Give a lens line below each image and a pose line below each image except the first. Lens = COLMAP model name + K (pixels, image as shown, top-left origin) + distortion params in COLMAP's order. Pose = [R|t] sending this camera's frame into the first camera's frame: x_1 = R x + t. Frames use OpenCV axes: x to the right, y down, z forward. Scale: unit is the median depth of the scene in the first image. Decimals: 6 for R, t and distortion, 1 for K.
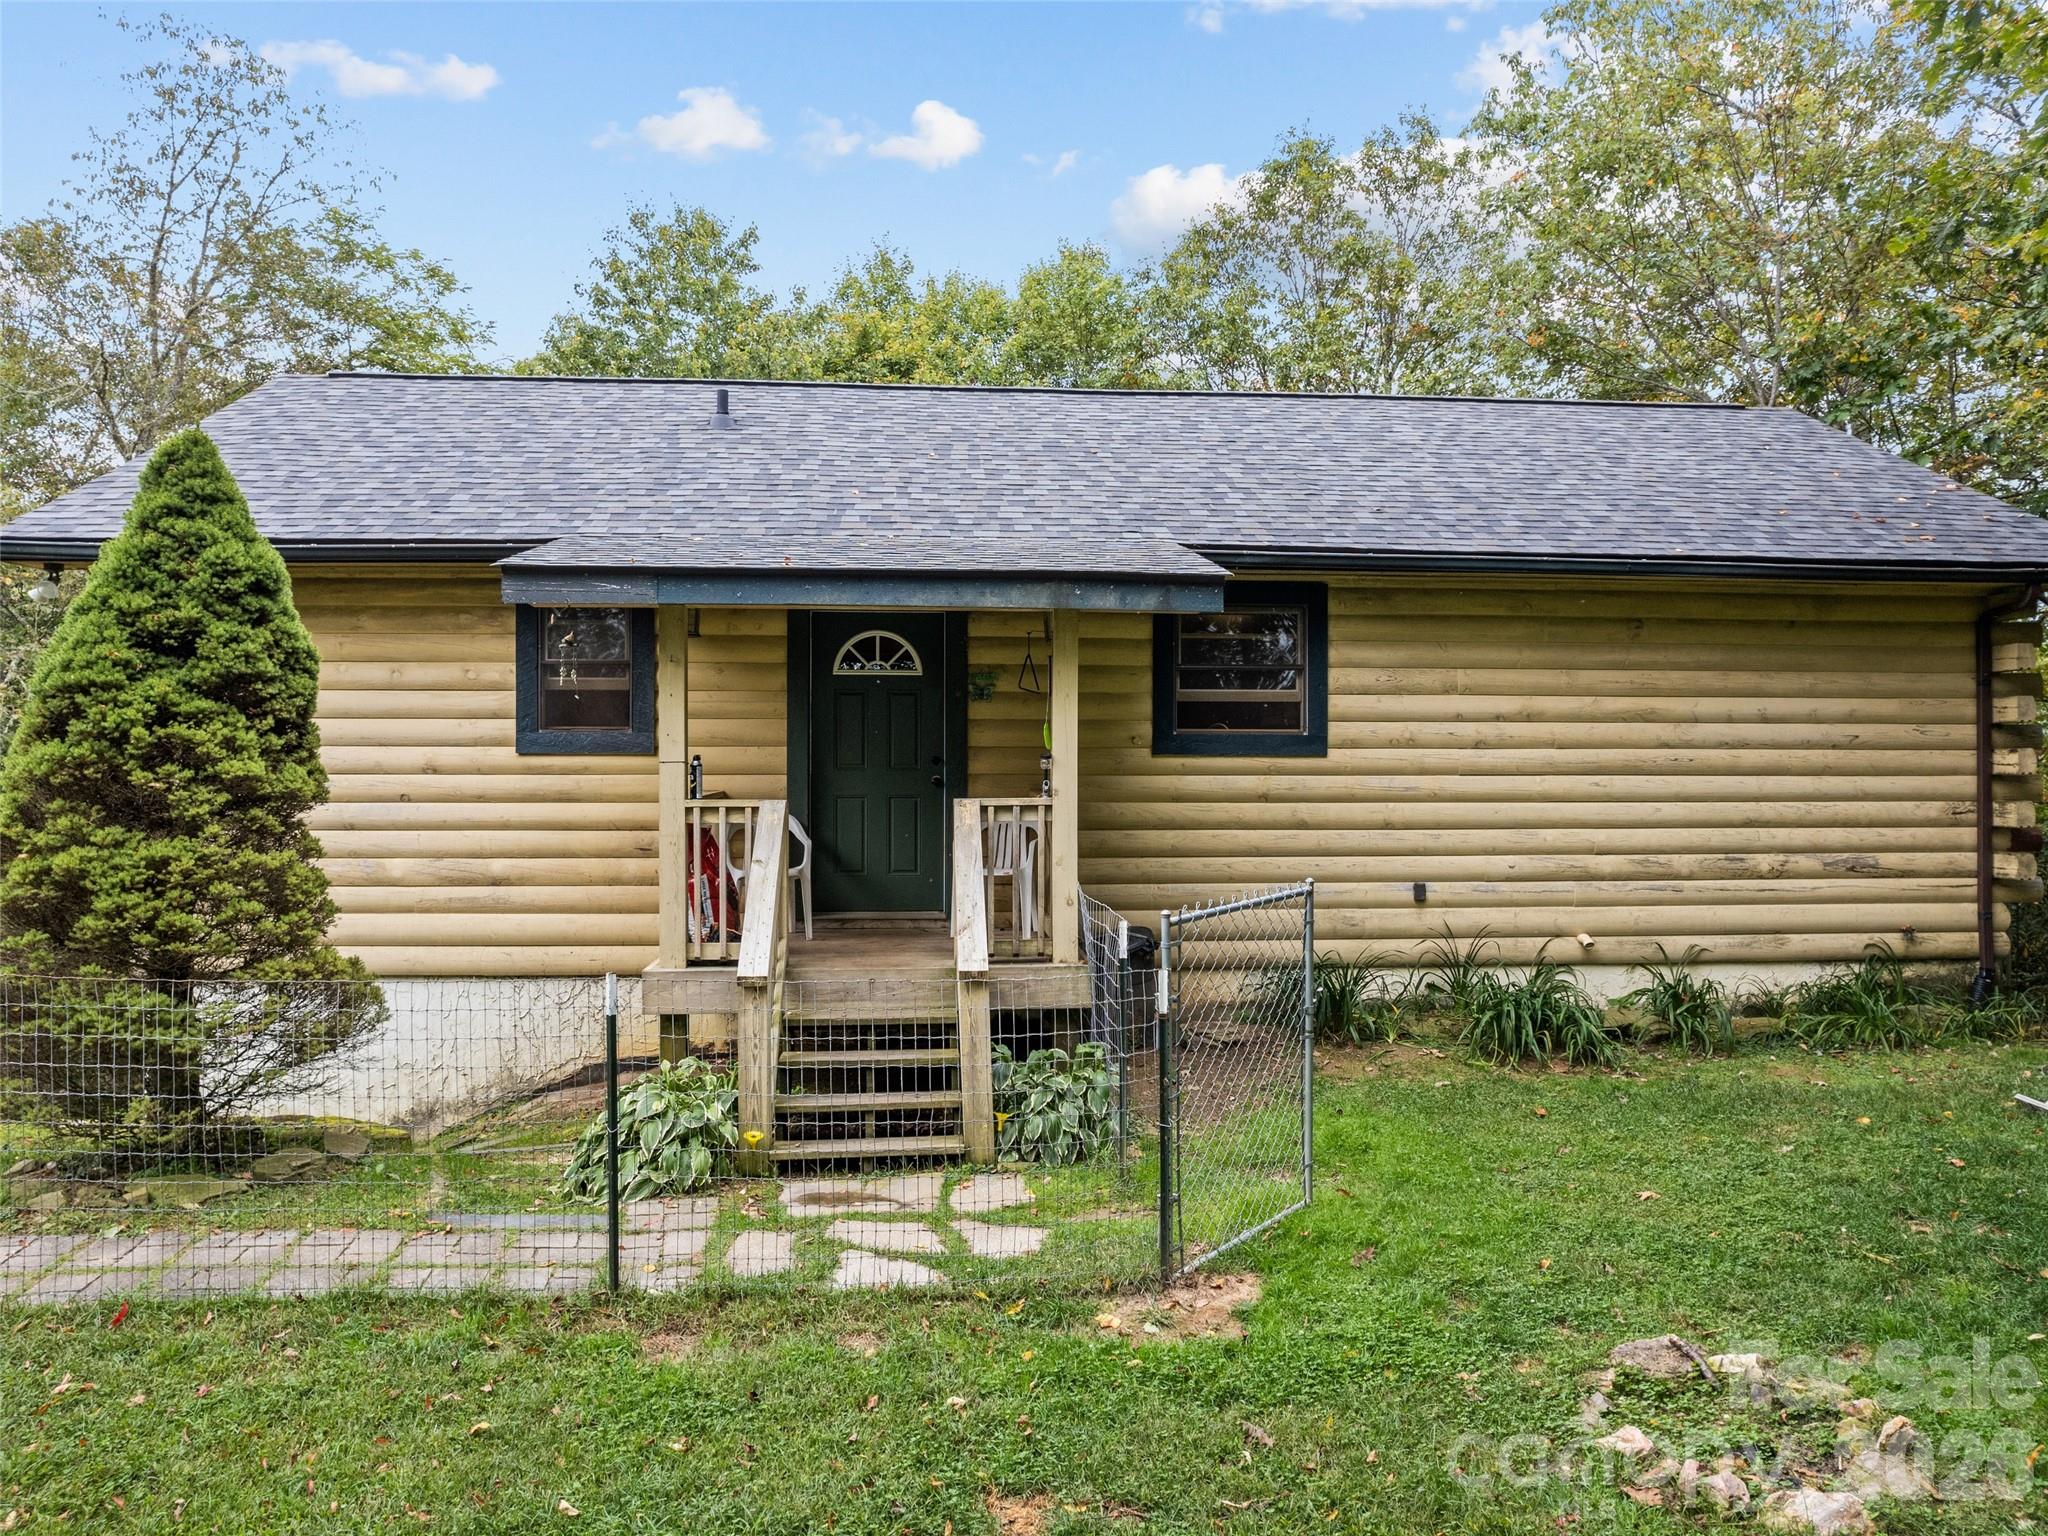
lens RADIAL K [[1586.0, 0, 1024.0], [0, 1586.0, 768.0], [0, 0, 1]] dist [-0.002062, 0.002124]
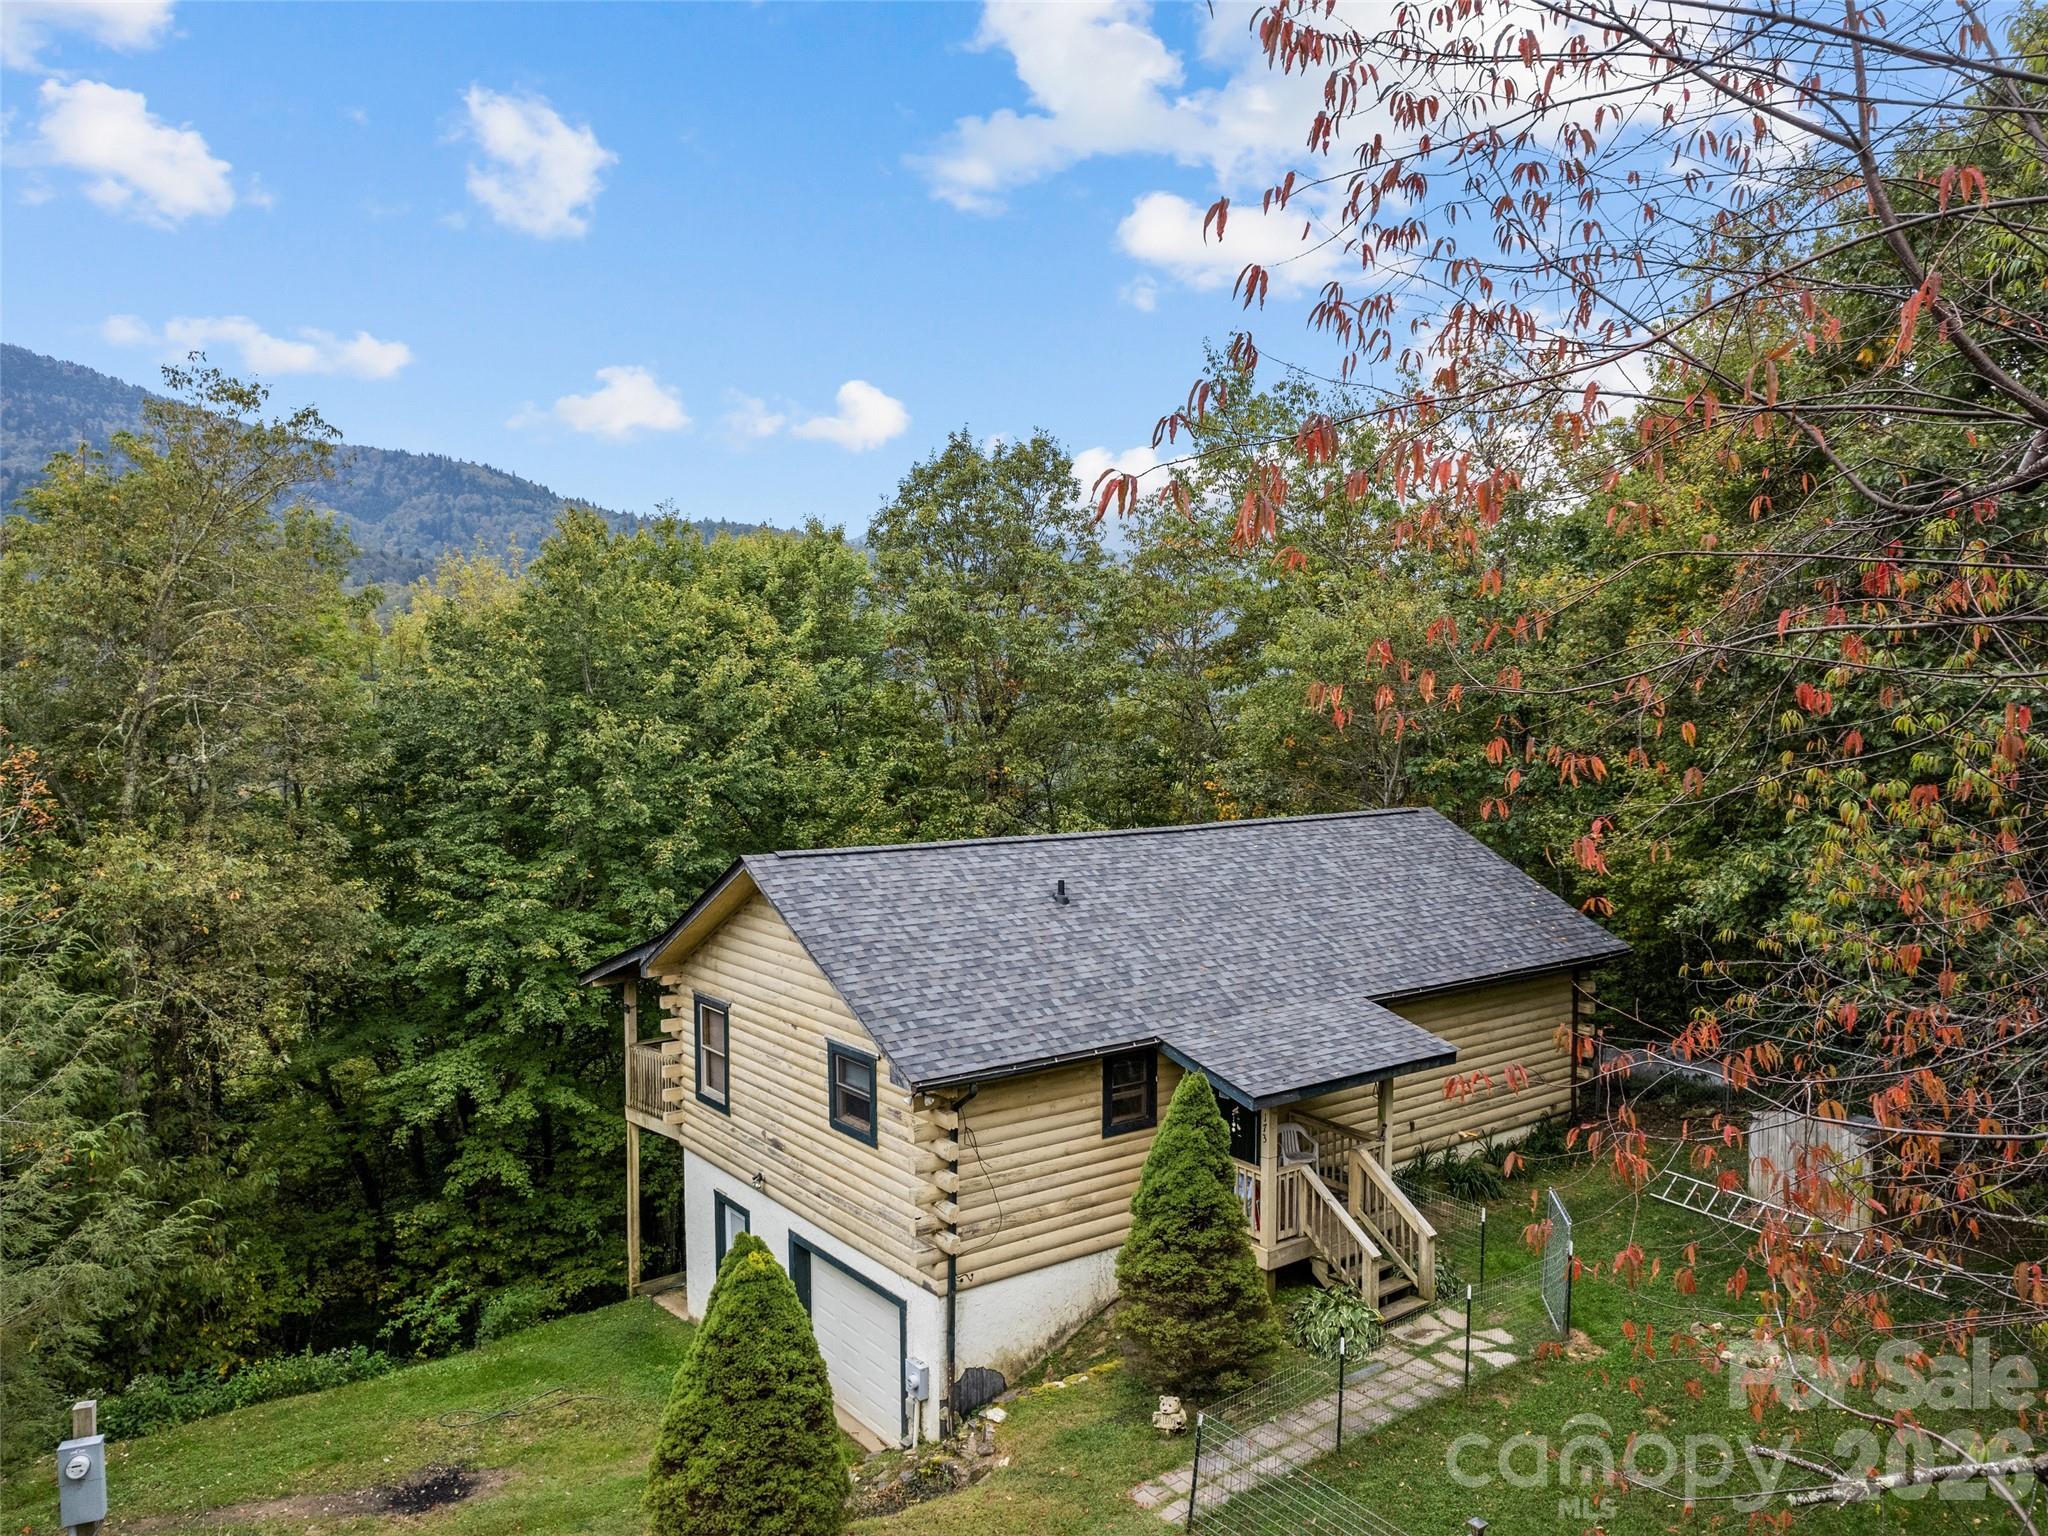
lens RADIAL K [[1483.5, 0, 1024.0], [0, 1483.5, 768.0], [0, 0, 1]] dist [-0.026180, 0.004880]
pose [[0.851663, -0.034811, 0.522932, -1.326073], [0.024850, 0.999352, 0.026055, -0.507352], [-0.523500, -0.009195, 0.851976, -0.481081]]
